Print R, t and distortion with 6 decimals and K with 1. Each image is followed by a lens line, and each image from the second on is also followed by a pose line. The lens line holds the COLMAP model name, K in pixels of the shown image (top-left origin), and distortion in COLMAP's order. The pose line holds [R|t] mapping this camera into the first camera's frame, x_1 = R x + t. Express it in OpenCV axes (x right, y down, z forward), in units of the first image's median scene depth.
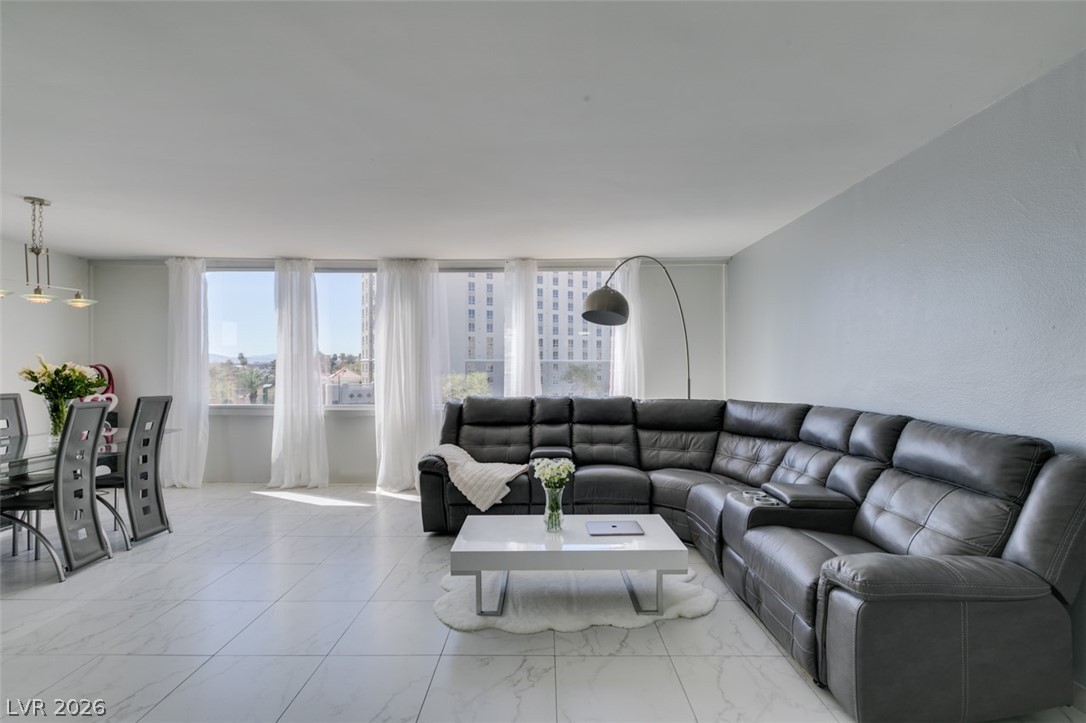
lens RADIAL K [[483.6, 0, 542.0], [0, 483.6, 365.2], [0, 0, 1]] dist [0.004096, -0.000314]
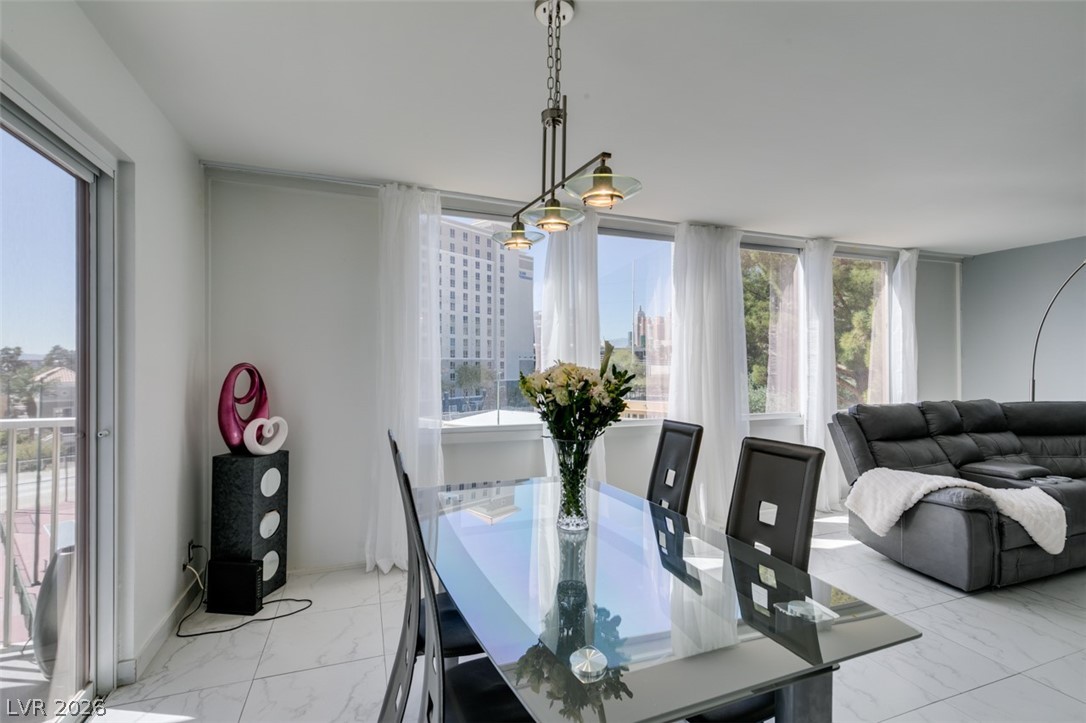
lens RADIAL K [[486.9, 0, 539.1], [0, 486.9, 359.7], [0, 0, 1]] dist [-0.000771, -0.000207]
pose [[0.936910, 0.003287, 0.349556, -1.017342], [-0.000744, 0.999972, -0.007409, -0.002914], [-0.349571, 0.006682, 0.936886, 0.484061]]
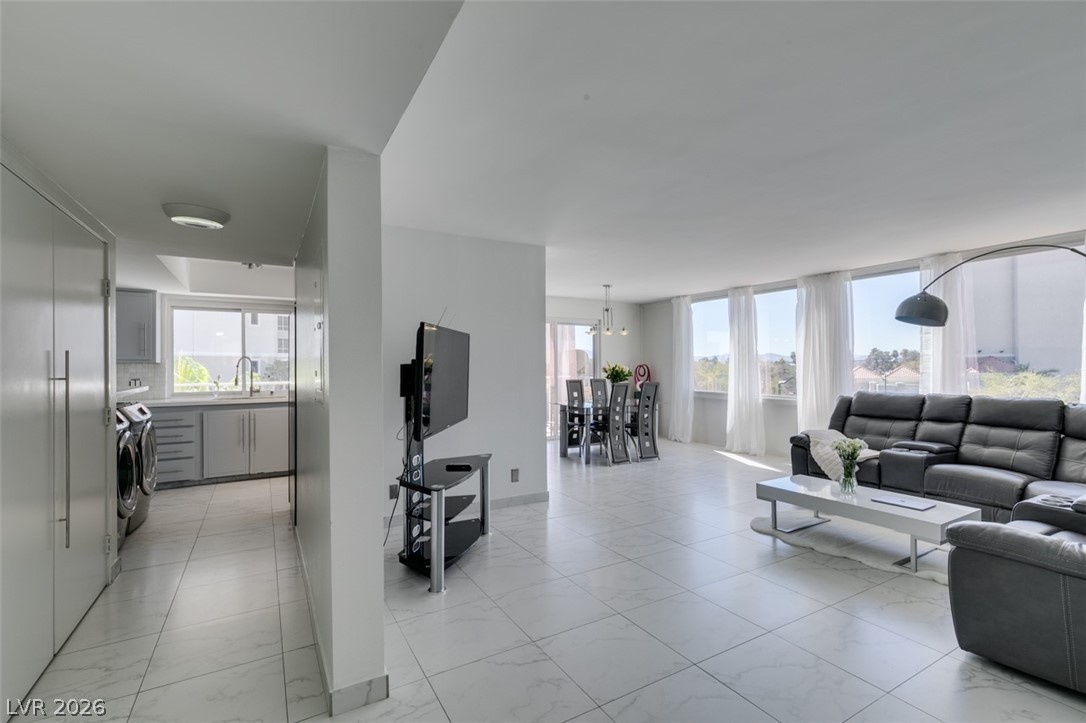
lens RADIAL K [[485.3, 0, 540.2], [0, 485.3, 362.4], [0, 0, 1]] dist [0.002166, -0.000636]
pose [[0.506273, -0.007262, -0.862342, 0.501827], [0.005715, 0.999971, -0.005066, -0.001934], [0.862354, -0.002363, 0.506300, -0.248234]]
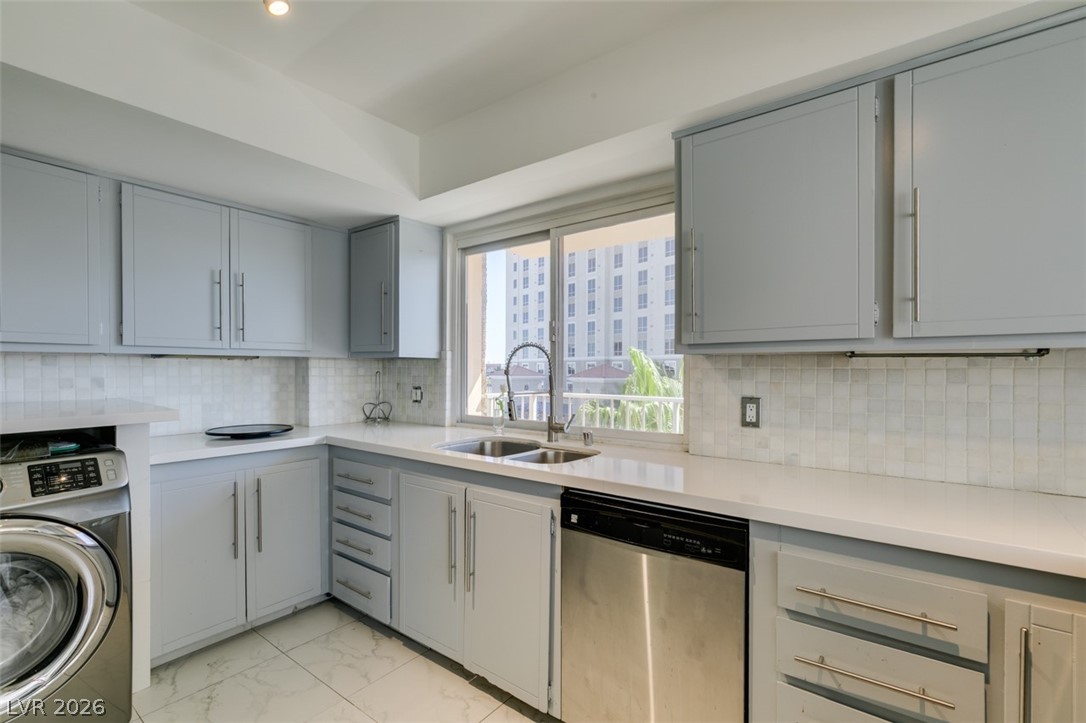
lens RADIAL K [[488.2, 0, 539.6], [0, 488.2, 371.9], [0, 0, 1]] dist [0.000297, -0.000171]
pose [[-0.606660, 0.003115, -0.794955, -0.740399], [-0.003394, 0.999973, 0.006509, 0.002493], [0.794954, 0.006647, -0.606634, 0.093969]]
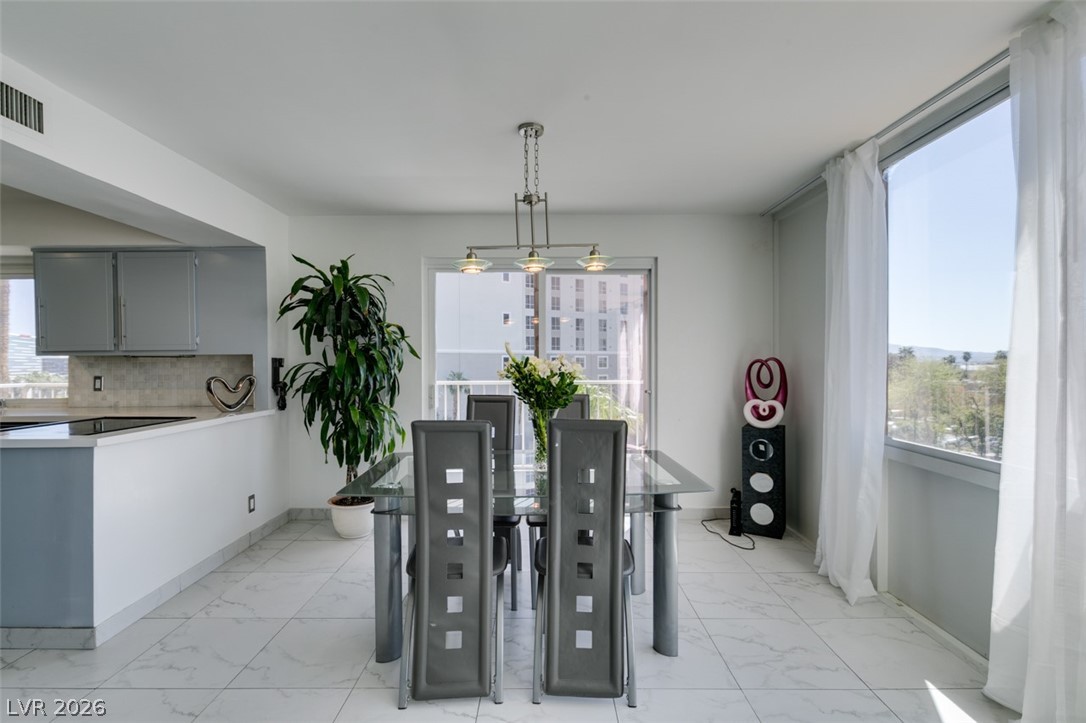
lens RADIAL K [[482.9, 0, 542.0], [0, 482.9, 365.4], [0, 0, 1]] dist [0.000276, -0.000278]
pose [[0.002801, 0.006475, -0.999975, -0.271847], [0.004258, 0.999970, 0.006487, 0.004832], [0.999987, -0.004276, 0.002774, 0.851405]]
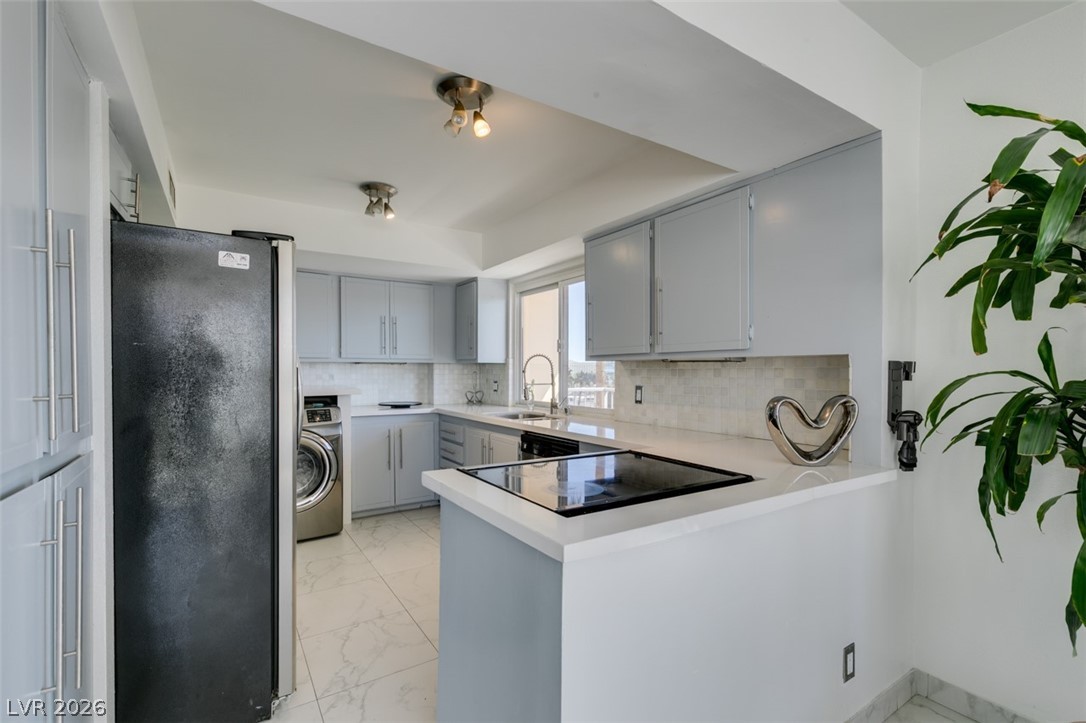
lens RADIAL K [[490.8, 0, 543.4], [0, 490.8, 376.5], [0, 0, 1]] dist [0.002807, -0.000458]
pose [[-0.836364, 0.005200, -0.548149, -0.668808], [-0.002477, 0.999909, 0.013265, 0.003643], [0.548168, 0.012452, -0.836275, 0.551370]]
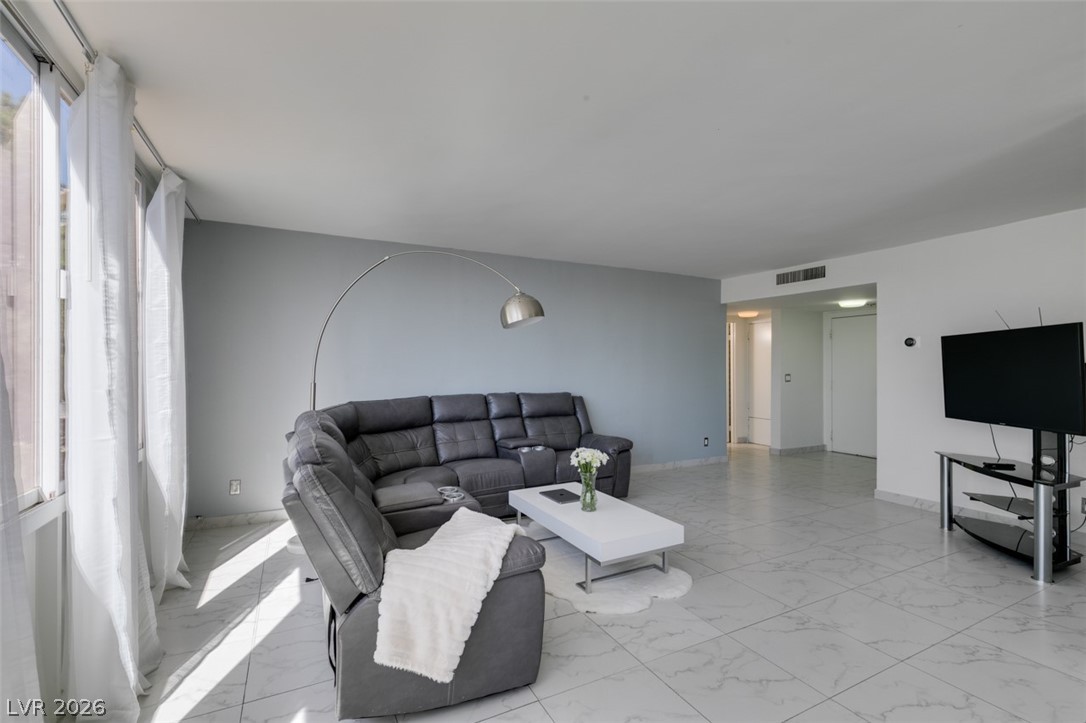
lens RADIAL K [[483.6, 0, 542.0], [0, 483.6, 365.2], [0, 0, 1]] dist [0.004096, -0.000314]
pose [[-0.465113, 0.003536, 0.885244, -0.649861], [0.000167, 0.999992, -0.003906, 0.001529], [-0.885251, -0.001669, -0.465110, 1.129837]]
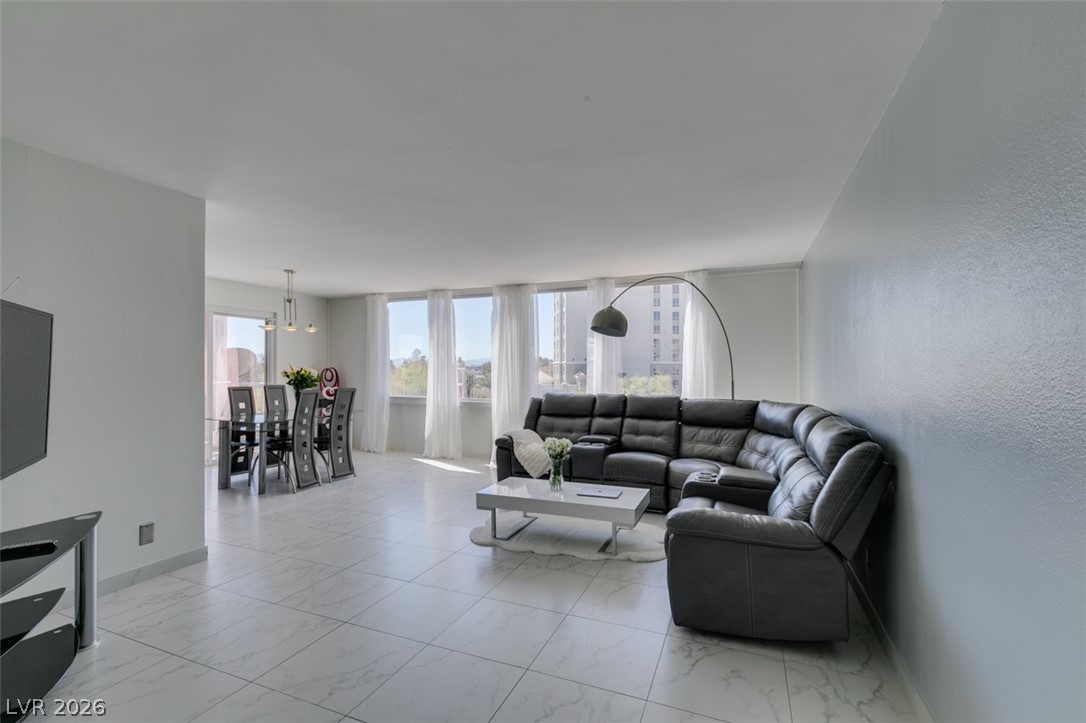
lens RADIAL K [[483.6, 0, 542.0], [0, 483.6, 365.2], [0, 0, 1]] dist [0.004096, -0.000314]
pose [[0.924851, -0.001836, -0.380325, 0.349039], [-0.000037, 0.999988, -0.004916, -0.001935], [0.380330, 0.004561, 0.924840, -0.190179]]
